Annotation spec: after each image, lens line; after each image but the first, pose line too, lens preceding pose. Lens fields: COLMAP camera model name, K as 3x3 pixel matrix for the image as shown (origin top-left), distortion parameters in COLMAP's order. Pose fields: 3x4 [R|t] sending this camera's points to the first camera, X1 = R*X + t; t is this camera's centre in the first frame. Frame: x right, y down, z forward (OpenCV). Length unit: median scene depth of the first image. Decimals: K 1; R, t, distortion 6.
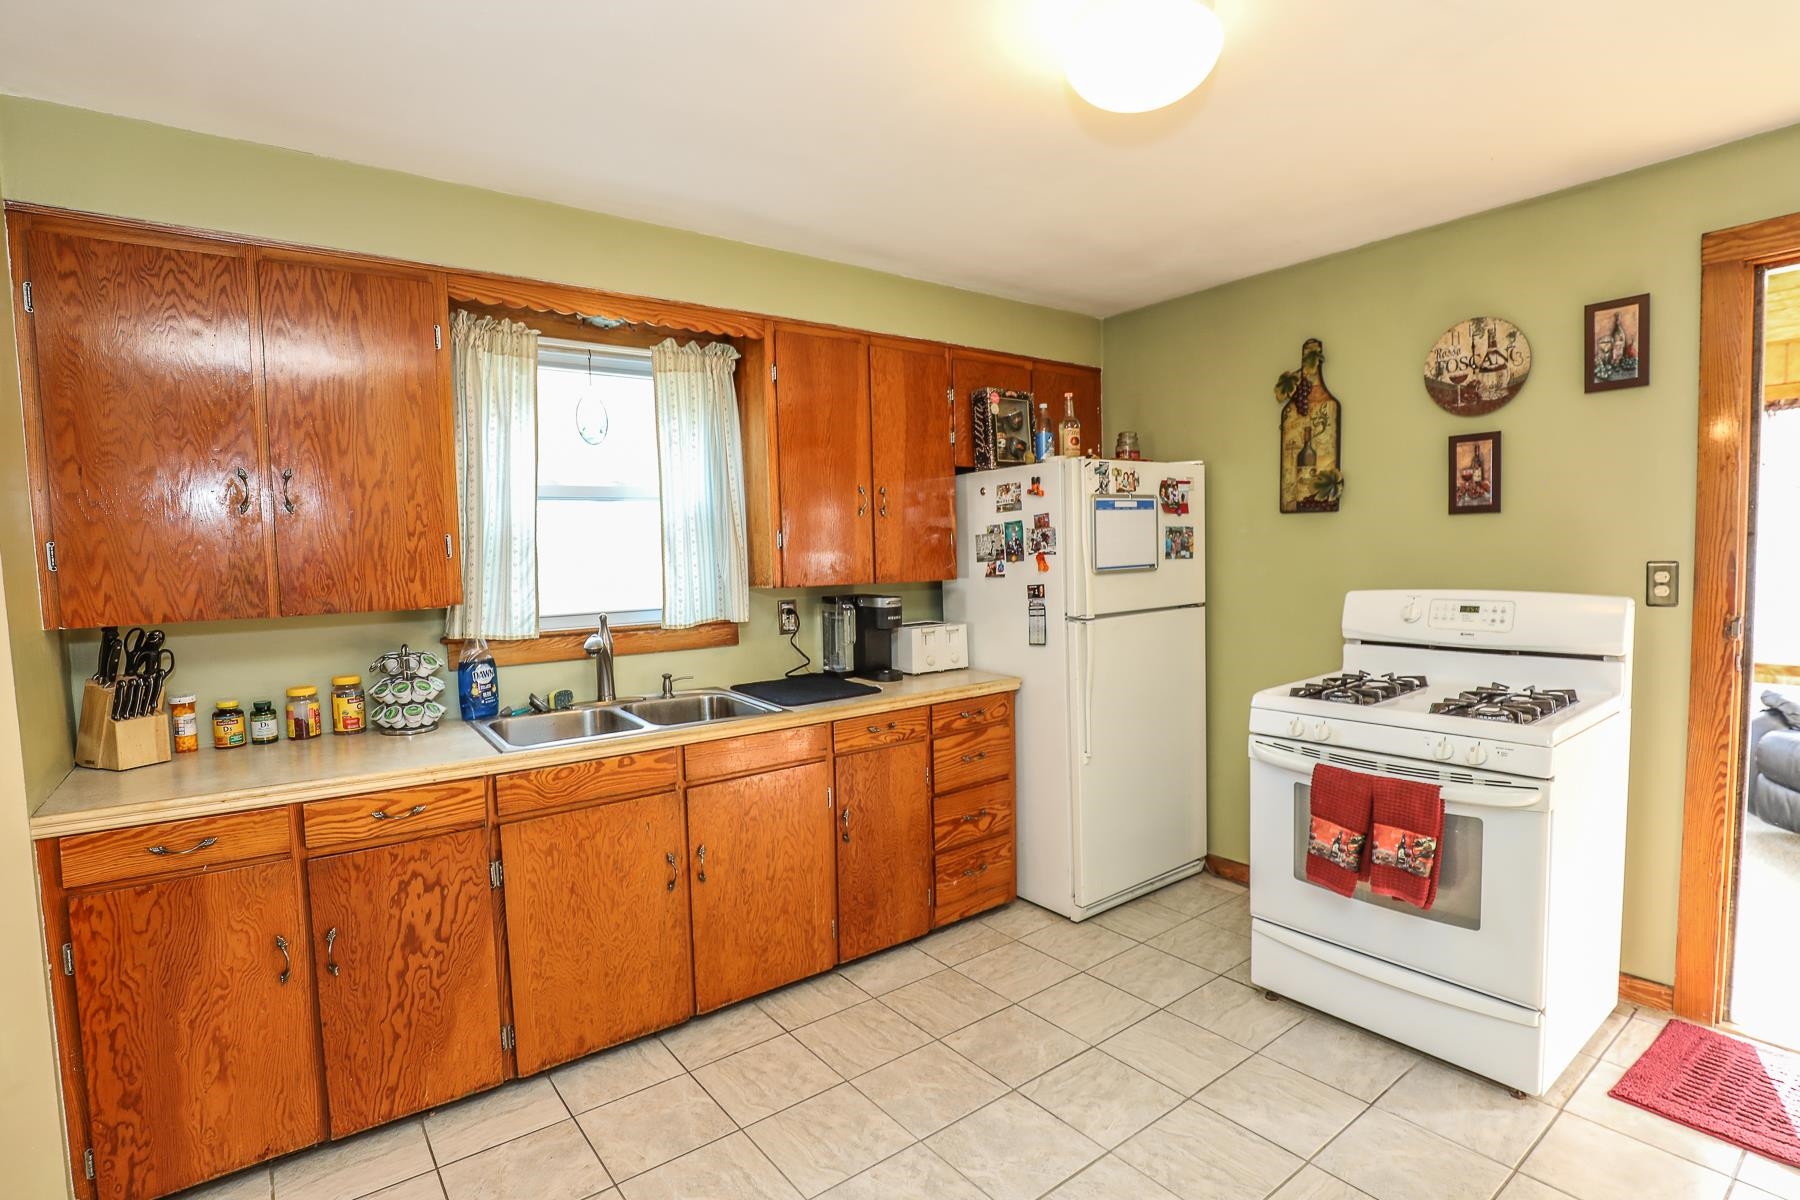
lens RADIAL K [[851.9, 0, 914.9], [0, 851.9, 604.5], [0, 0, 1]] dist [-0.020462, -0.000126]
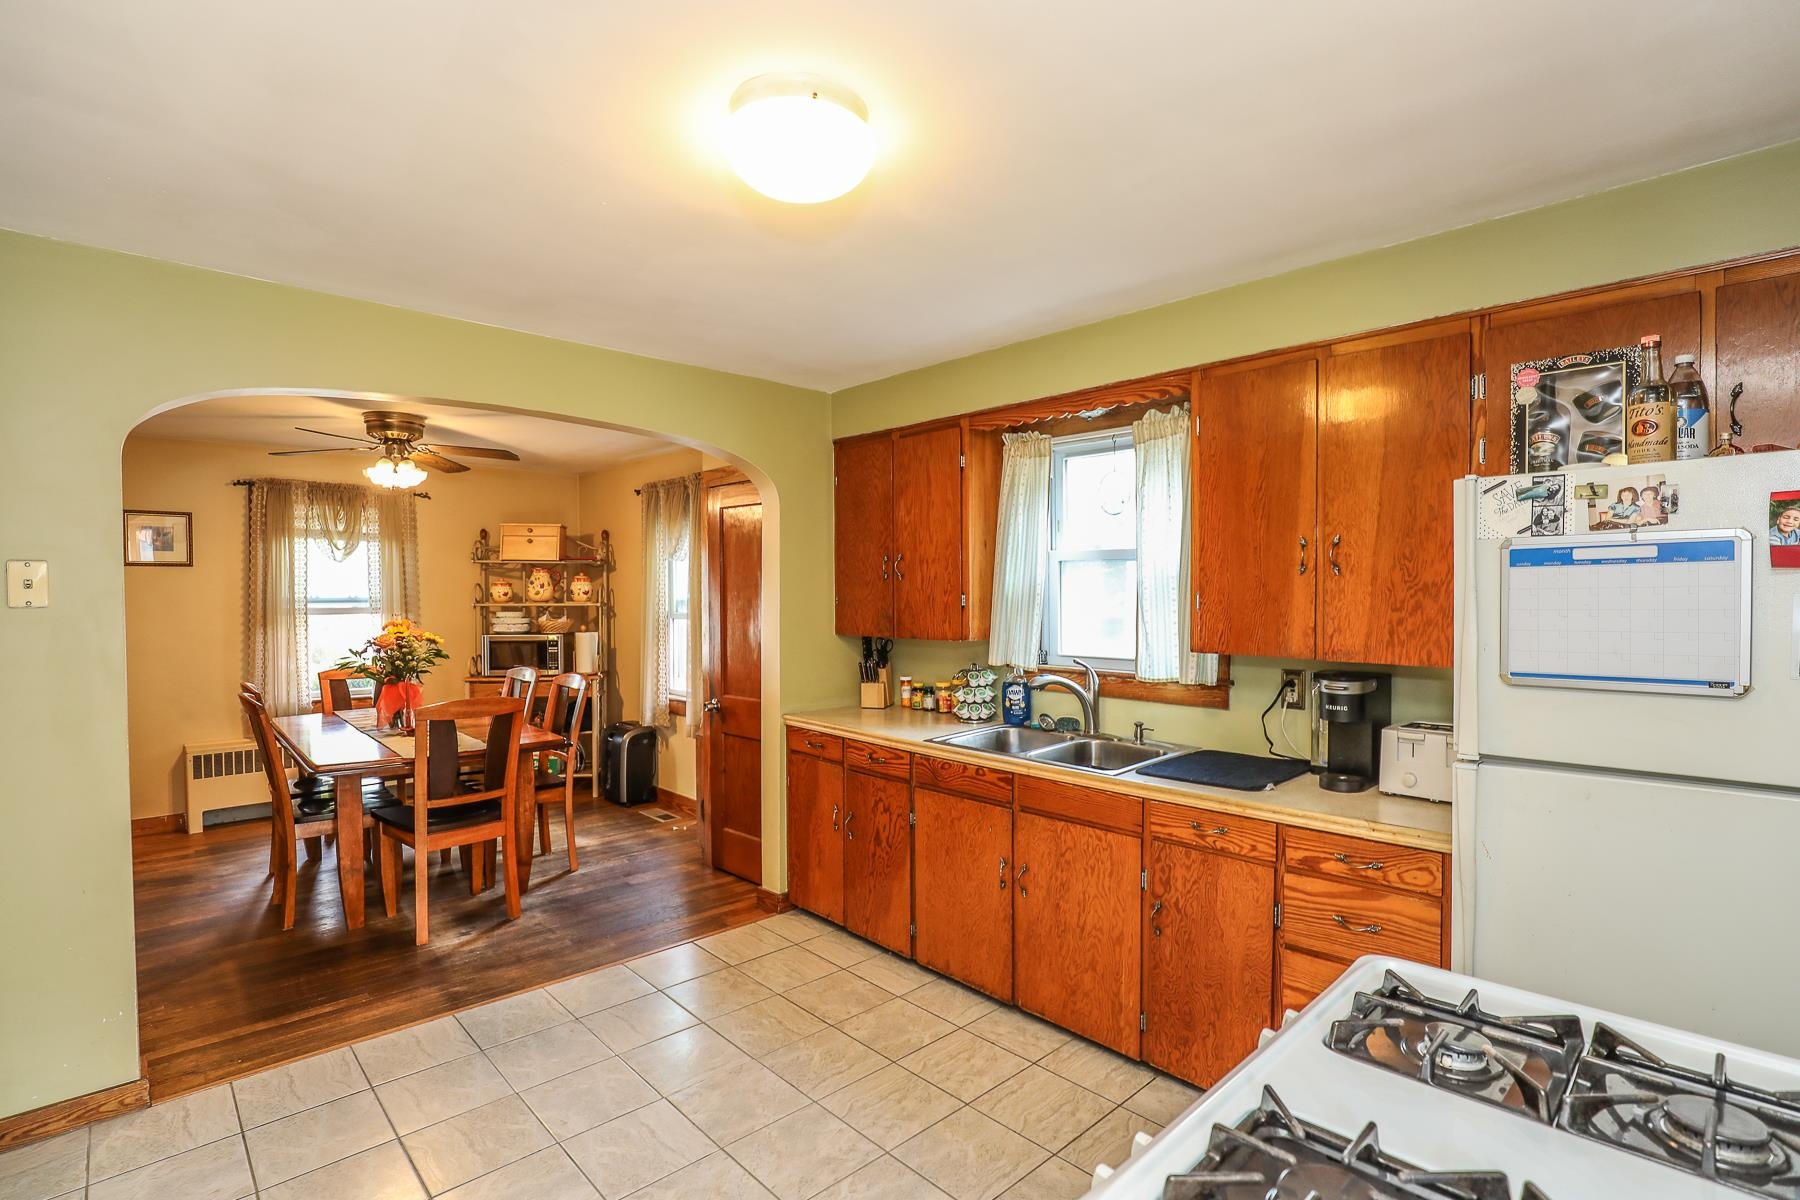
lens RADIAL K [[851.9, 0, 914.9], [0, 851.9, 604.5], [0, 0, 1]] dist [-0.020462, -0.000126]
pose [[0.127468, 0.040591, -0.991012, 0.795763], [-0.064640, 0.997378, 0.032538, -0.090332], [0.989734, 0.059911, 0.129758, 0.622699]]
